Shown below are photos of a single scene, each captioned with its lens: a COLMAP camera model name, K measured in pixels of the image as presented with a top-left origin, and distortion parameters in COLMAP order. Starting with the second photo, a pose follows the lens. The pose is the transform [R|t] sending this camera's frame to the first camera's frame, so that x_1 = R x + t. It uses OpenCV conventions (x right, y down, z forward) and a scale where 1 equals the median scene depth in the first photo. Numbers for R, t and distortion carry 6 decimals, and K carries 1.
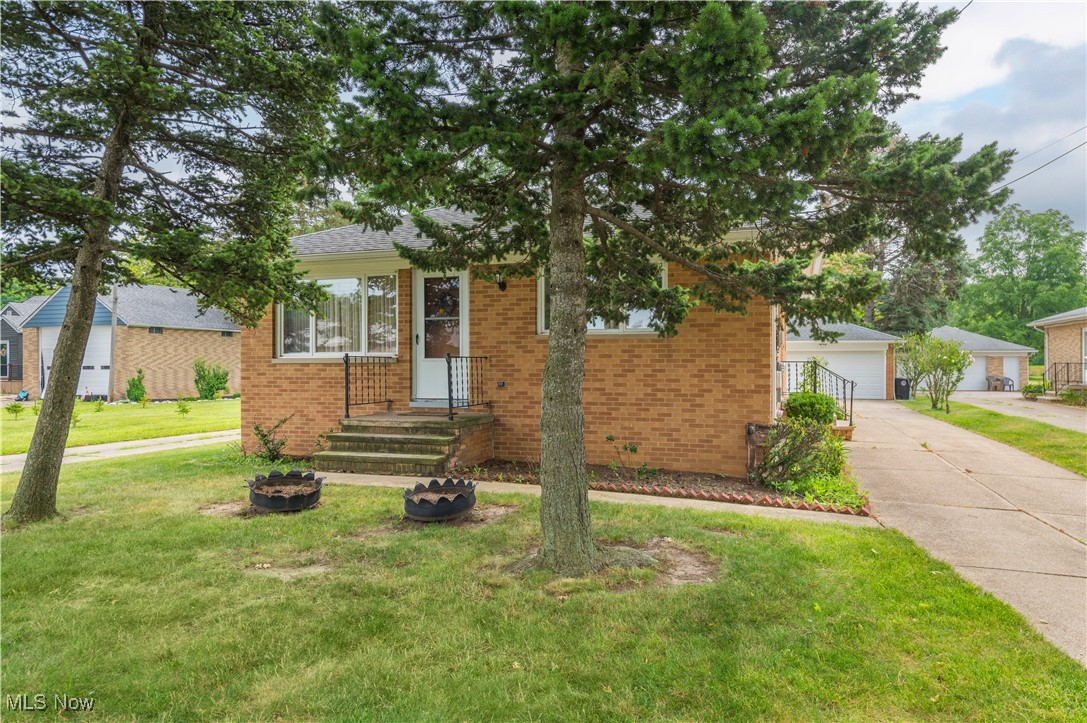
lens RADIAL K [[721.8, 0, 545.2], [0, 721.8, 363.7], [0, 0, 1]] dist [0.026354, 0.001965]
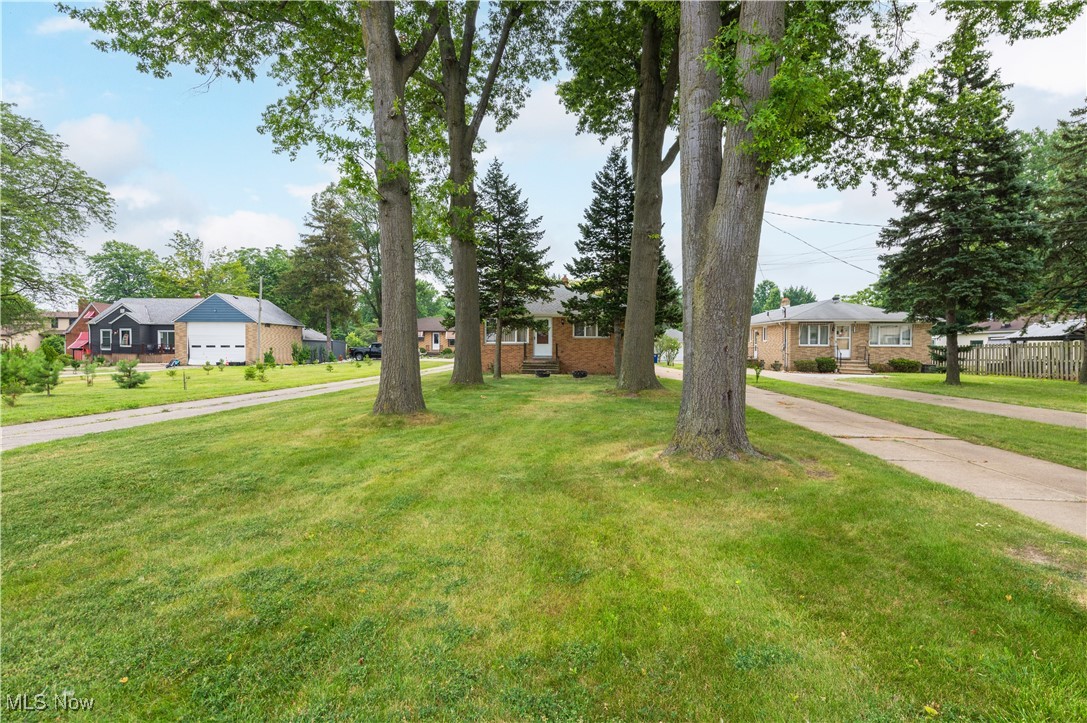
lens RADIAL K [[554.9, 0, 548.7], [0, 554.9, 362.1], [0, 0, 1]] dist [0.020241, -0.000838]
pose [[0.954195, -0.001477, 0.299181, -0.630339], [-0.006643, 0.999637, 0.026122, 0.006798], [-0.299111, -0.026913, 0.953839, -1.060828]]
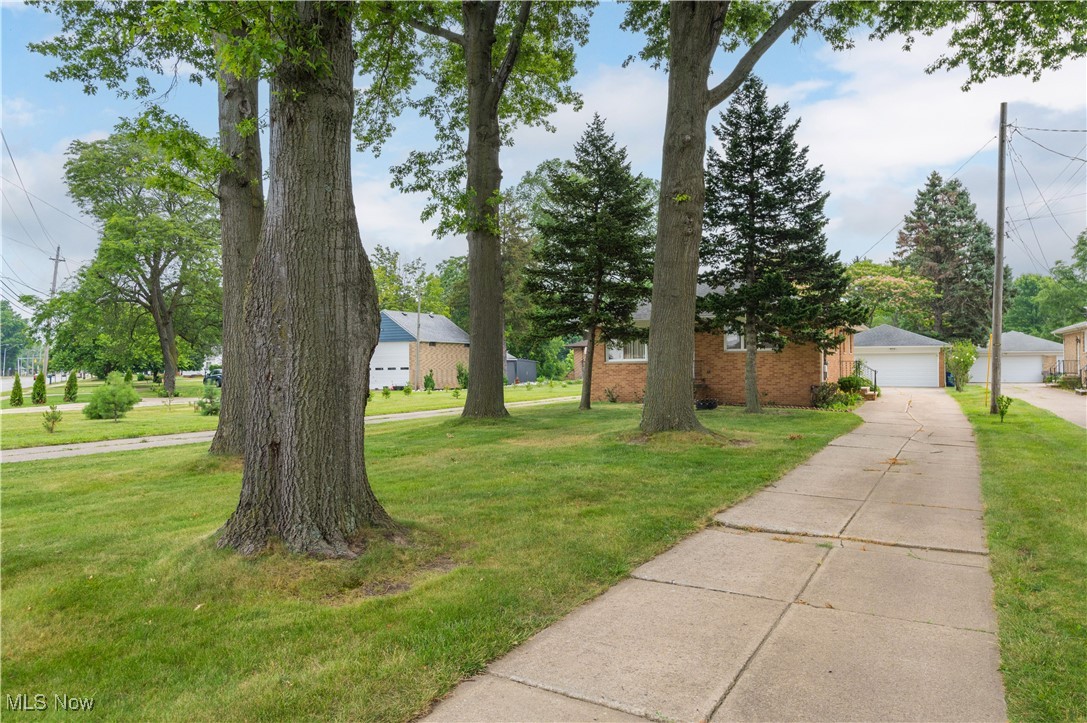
lens RADIAL K [[721.8, 0, 542.8], [0, 721.8, 358.5], [0, 0, 1]] dist [0.026354, 0.001965]
pose [[0.988877, -0.009451, -0.148436, -0.170762], [0.008138, 0.999922, -0.009449, 0.002044], [0.148514, 0.008136, 0.988877, -1.026003]]
